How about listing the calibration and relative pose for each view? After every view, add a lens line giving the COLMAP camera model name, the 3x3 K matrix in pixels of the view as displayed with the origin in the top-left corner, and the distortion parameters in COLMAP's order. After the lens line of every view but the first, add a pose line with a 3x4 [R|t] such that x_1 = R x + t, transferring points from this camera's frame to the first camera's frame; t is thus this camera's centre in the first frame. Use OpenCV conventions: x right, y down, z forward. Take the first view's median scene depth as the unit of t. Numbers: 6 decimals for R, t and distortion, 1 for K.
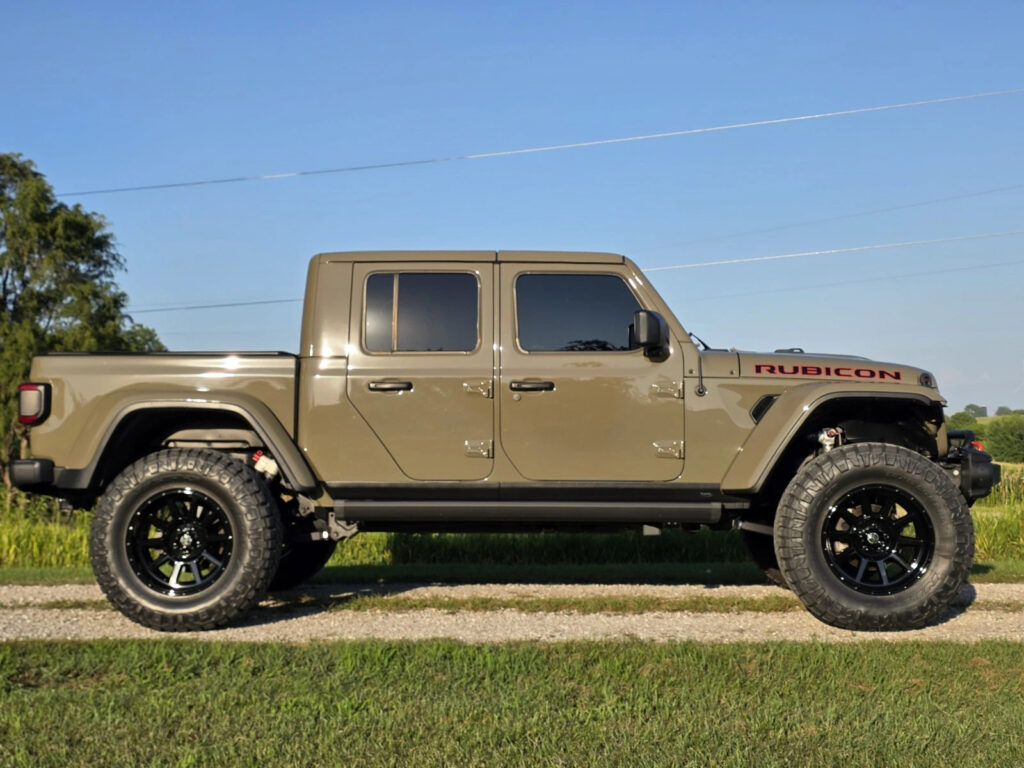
lens RADIAL K [[1531.7, 0, 512.0], [0, 1531.7, 384.0], [0, 0, 1]] dist [0.267156, -0.936781]
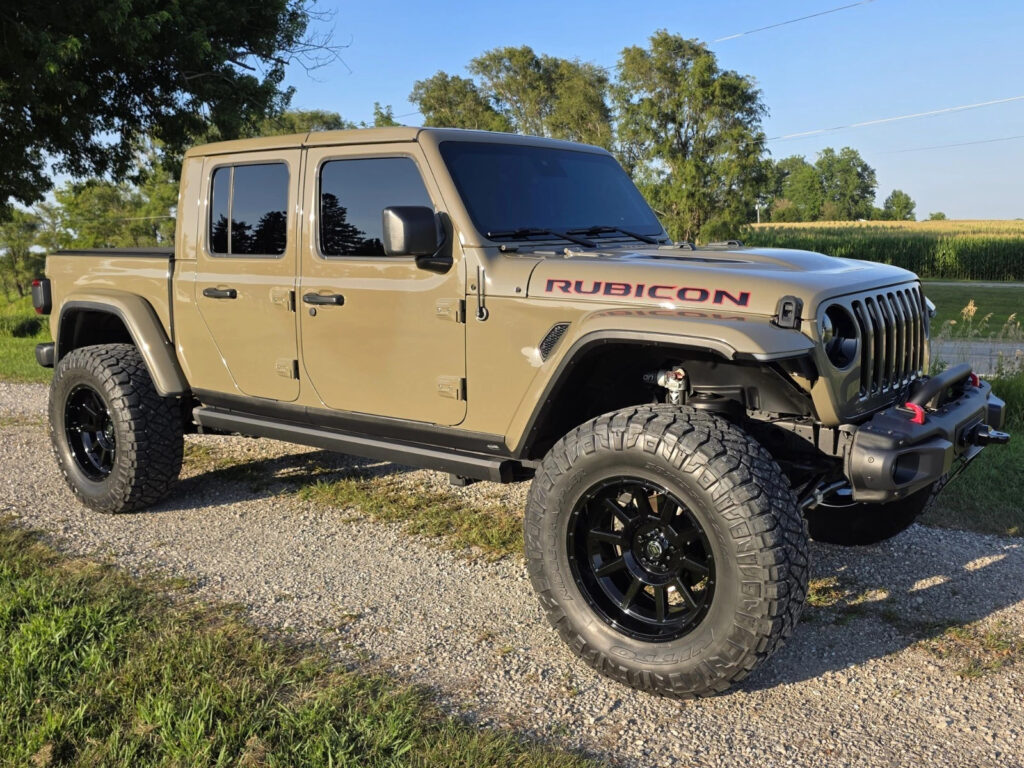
lens RADIAL K [[936.2, 0, 536.8], [0, 936.2, 385.5], [0, 0, 1]] dist [0.102915, -0.124099]
pose [[0.814798, 0.087050, -0.573172, 0.095790], [0.035051, 0.979458, 0.198581, -0.011880], [0.578684, -0.181893, 0.795009, 0.152293]]
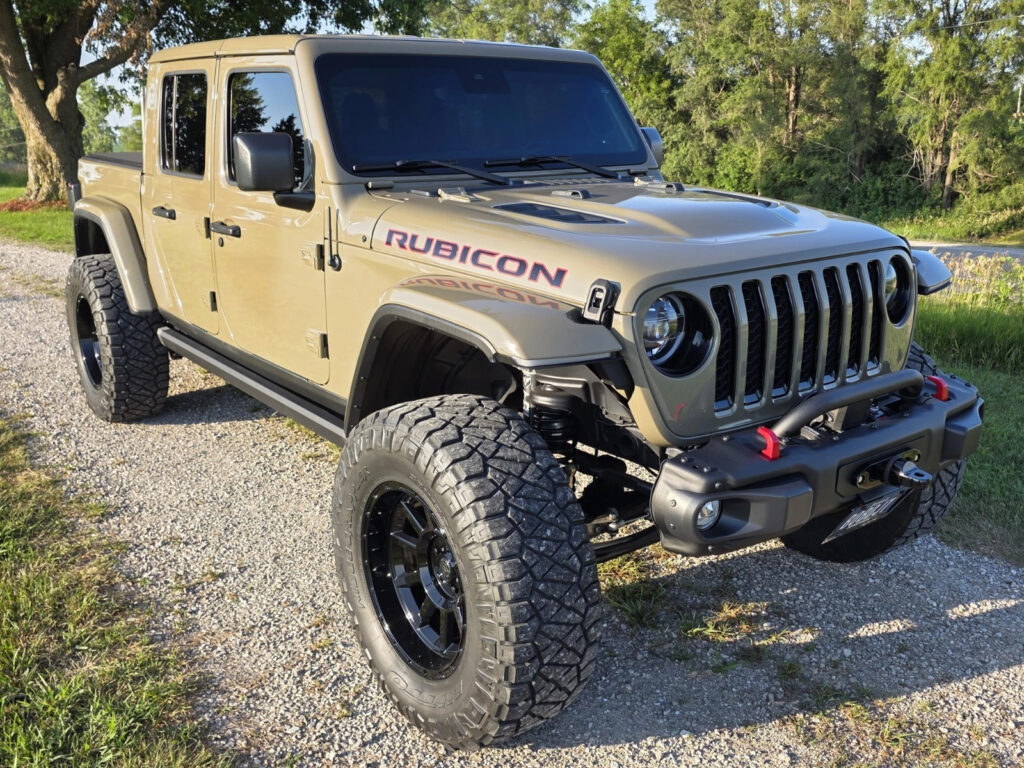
lens RADIAL K [[936.2, 0, 536.8], [0, 936.2, 385.5], [0, 0, 1]] dist [0.102915, -0.124099]
pose [[0.632087, 0.221947, -0.742432, 0.112910], [0.025070, 0.951745, 0.305865, -0.015331], [0.774492, -0.211946, 0.596021, 0.192261]]
